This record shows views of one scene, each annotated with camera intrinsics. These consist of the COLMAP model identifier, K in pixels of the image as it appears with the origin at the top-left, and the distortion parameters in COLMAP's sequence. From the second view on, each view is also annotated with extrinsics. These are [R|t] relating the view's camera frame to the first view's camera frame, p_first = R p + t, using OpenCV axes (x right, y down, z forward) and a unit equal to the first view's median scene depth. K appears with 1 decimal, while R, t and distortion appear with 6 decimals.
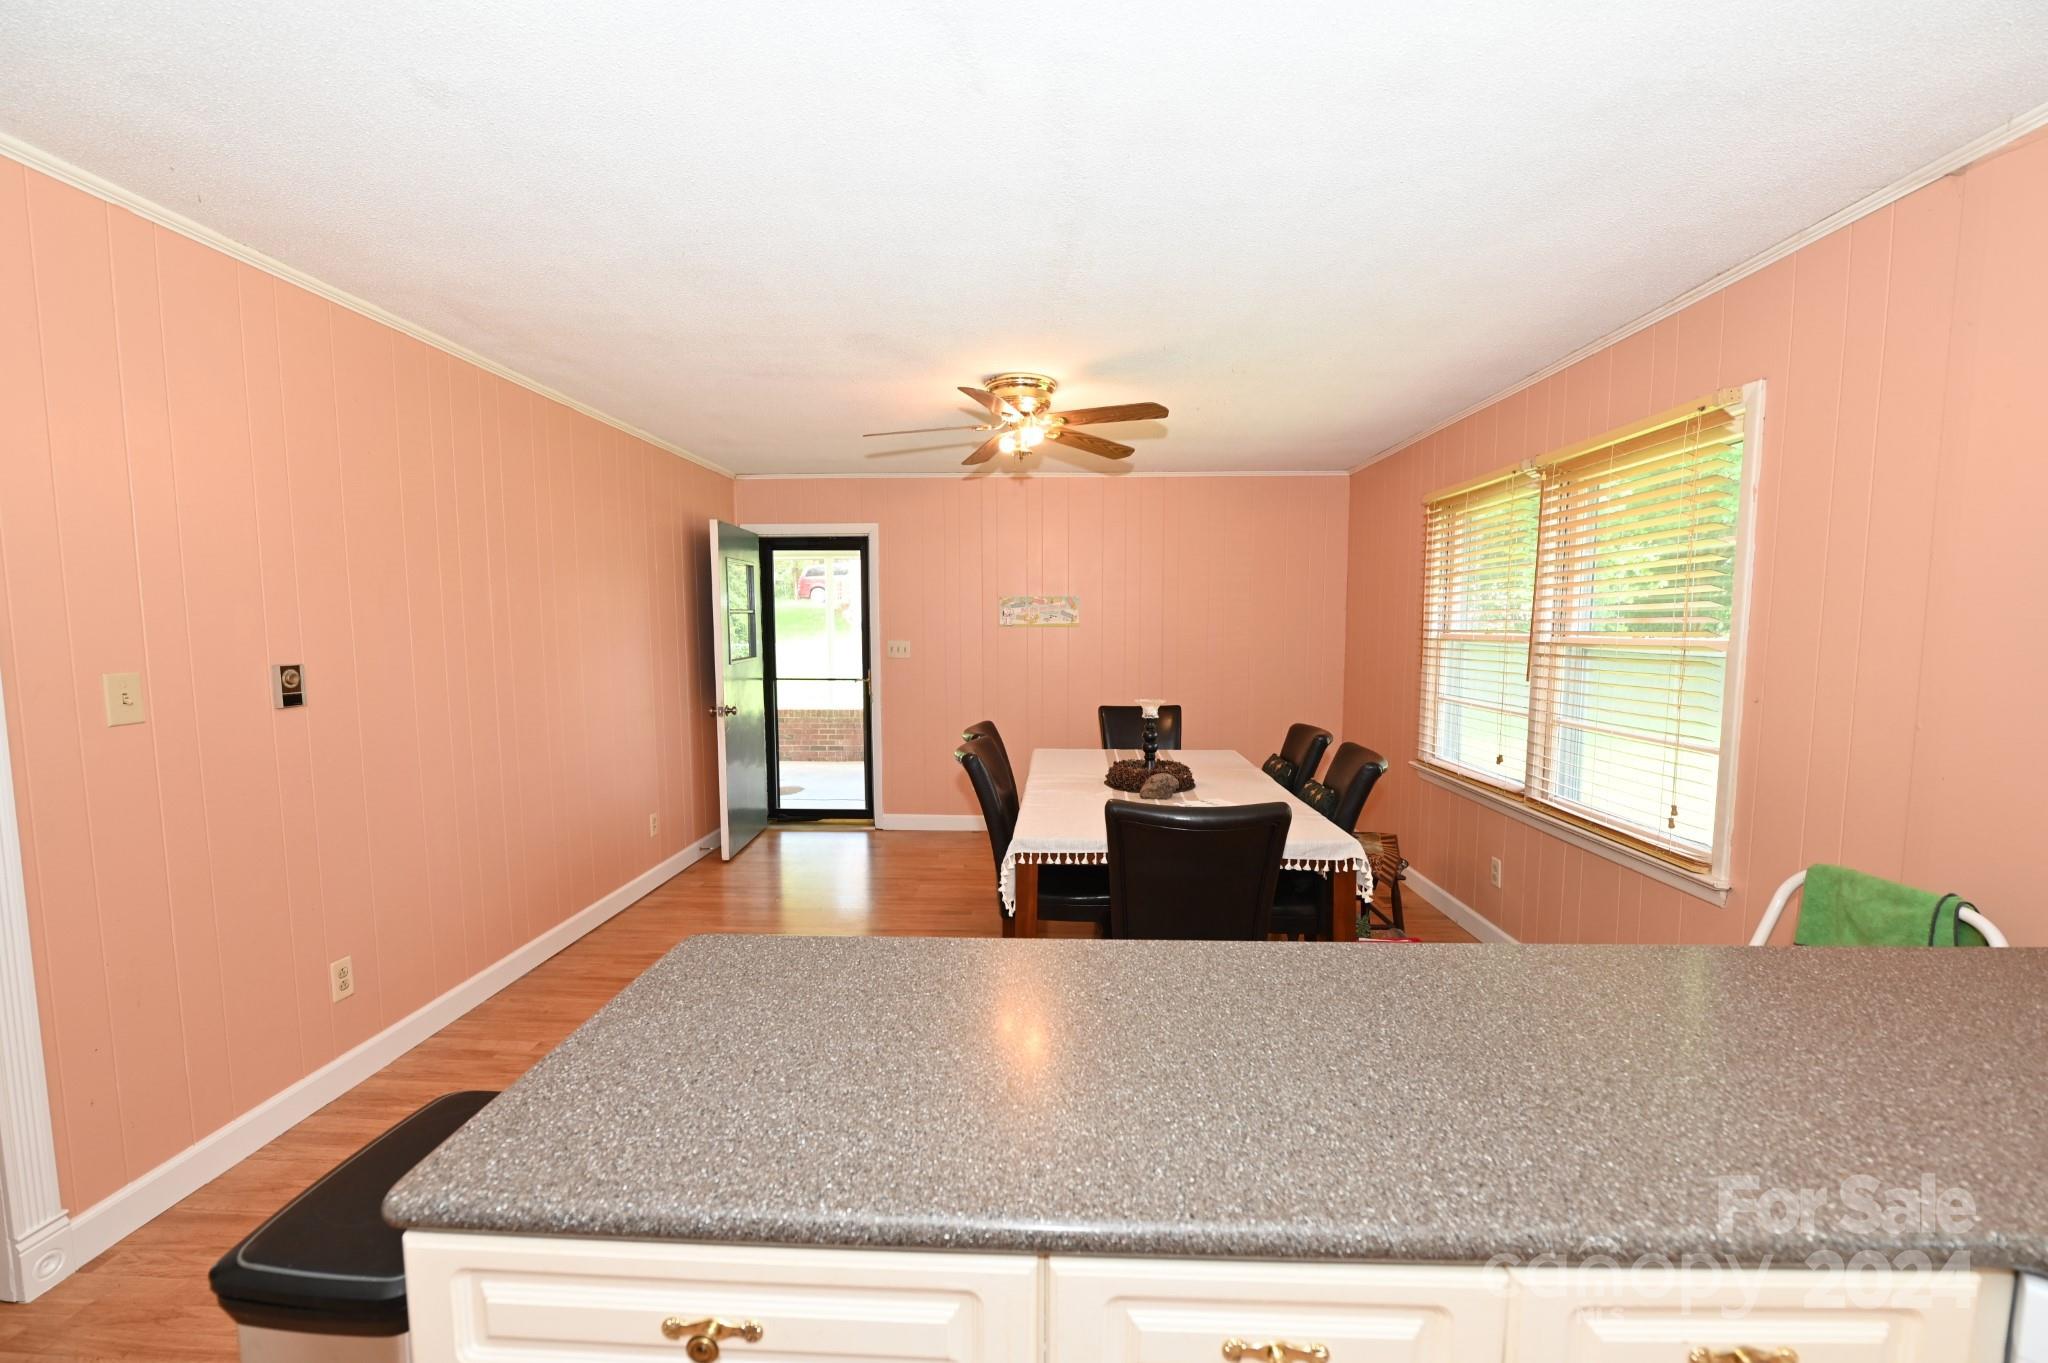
lens RADIAL K [[810.9, 0, 1024.5], [0, 810.9, 689.4], [0, 0, 1]] dist [-0.007716, -0.001083]
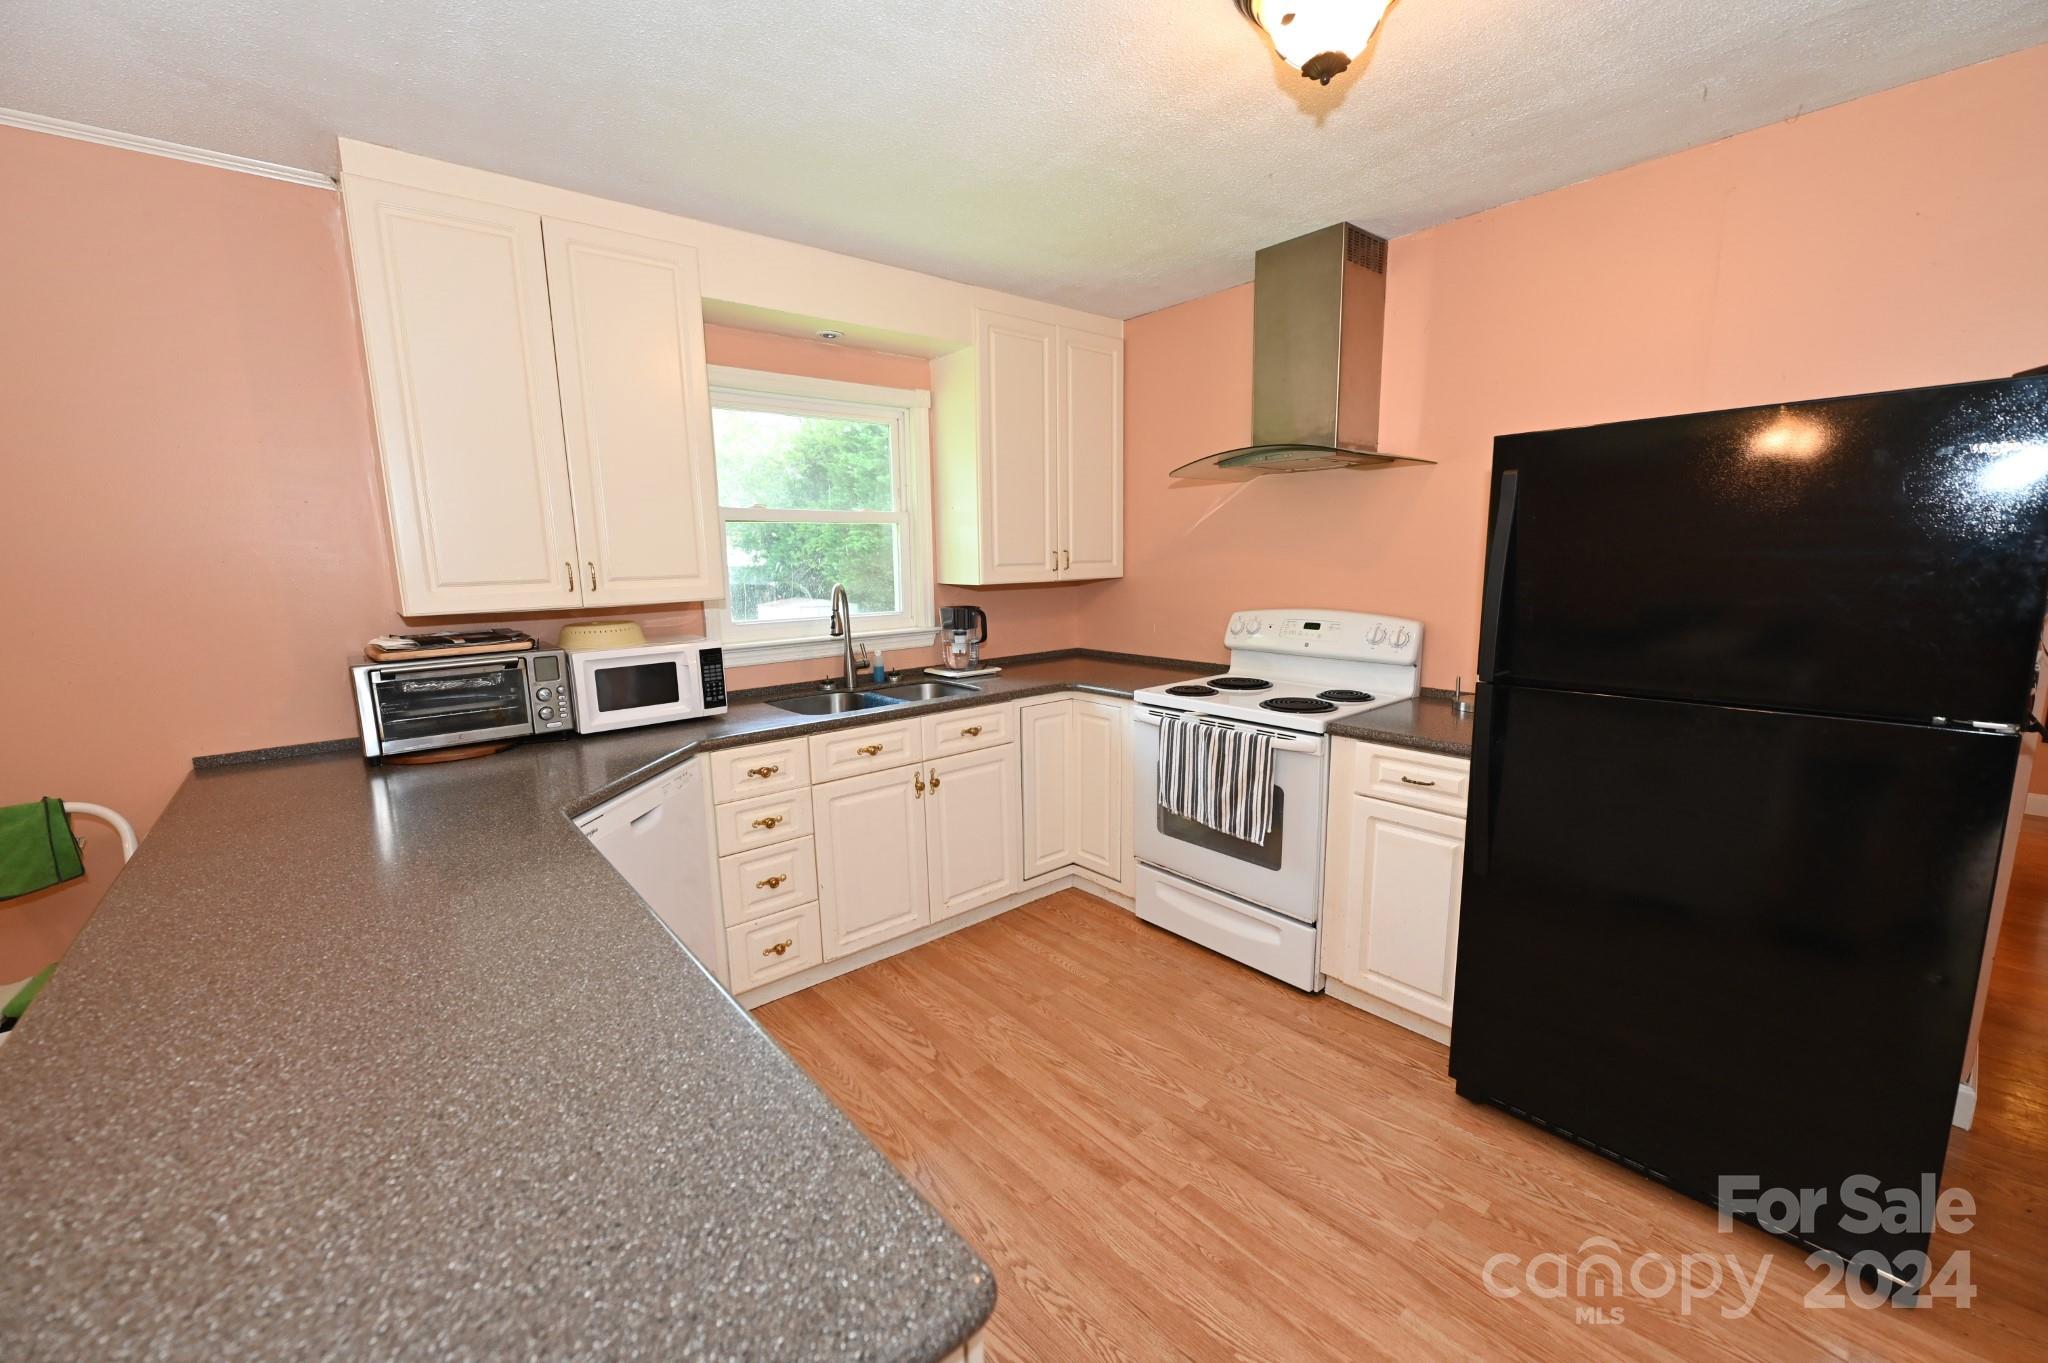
lens RADIAL K [[810.9, 0, 1029.1], [0, 810.9, 685.0], [0, 0, 1]] dist [-0.007716, -0.001083]
pose [[-0.677644, -0.104944, 0.727863, -0.304972], [0.080119, 0.973338, 0.214928, -0.018365], [-0.731012, 0.203960, -0.651169, 0.314263]]
